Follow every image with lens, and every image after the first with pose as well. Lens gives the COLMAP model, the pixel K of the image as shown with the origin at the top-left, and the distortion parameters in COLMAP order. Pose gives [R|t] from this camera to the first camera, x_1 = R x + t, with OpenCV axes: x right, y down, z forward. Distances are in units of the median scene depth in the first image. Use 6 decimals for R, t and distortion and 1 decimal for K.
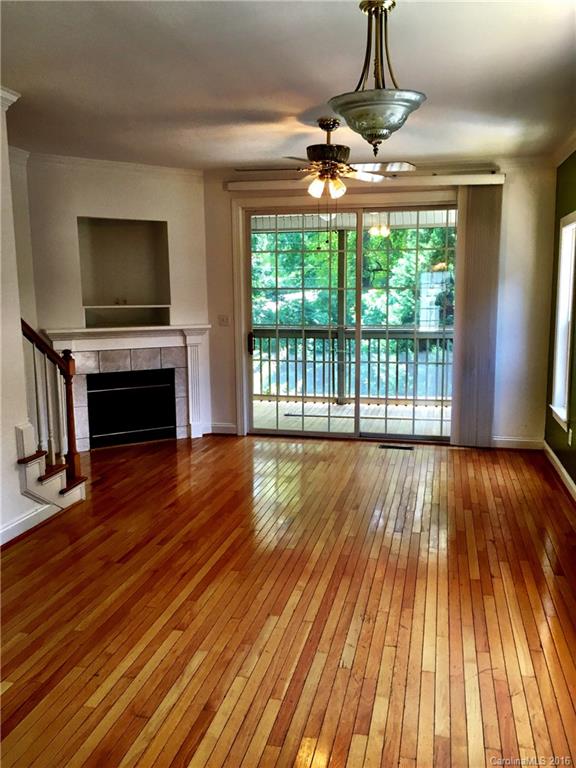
lens RADIAL K [[656.1, 0, 286.8], [0, 656.1, 384.1], [0, 0, 1]] dist [0.084282, -0.113695]
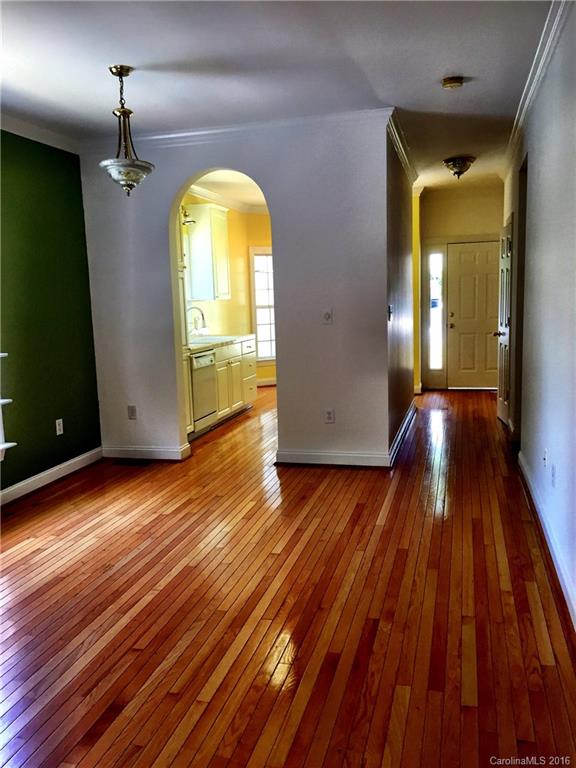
lens RADIAL K [[656.1, 0, 286.8], [0, 656.1, 384.1], [0, 0, 1]] dist [0.084282, -0.113695]
pose [[-0.998620, 0.037112, 0.037149, -0.246570], [0.046119, 0.958138, 0.282567, -0.256865], [-0.025108, 0.283890, -0.958528, 2.111335]]
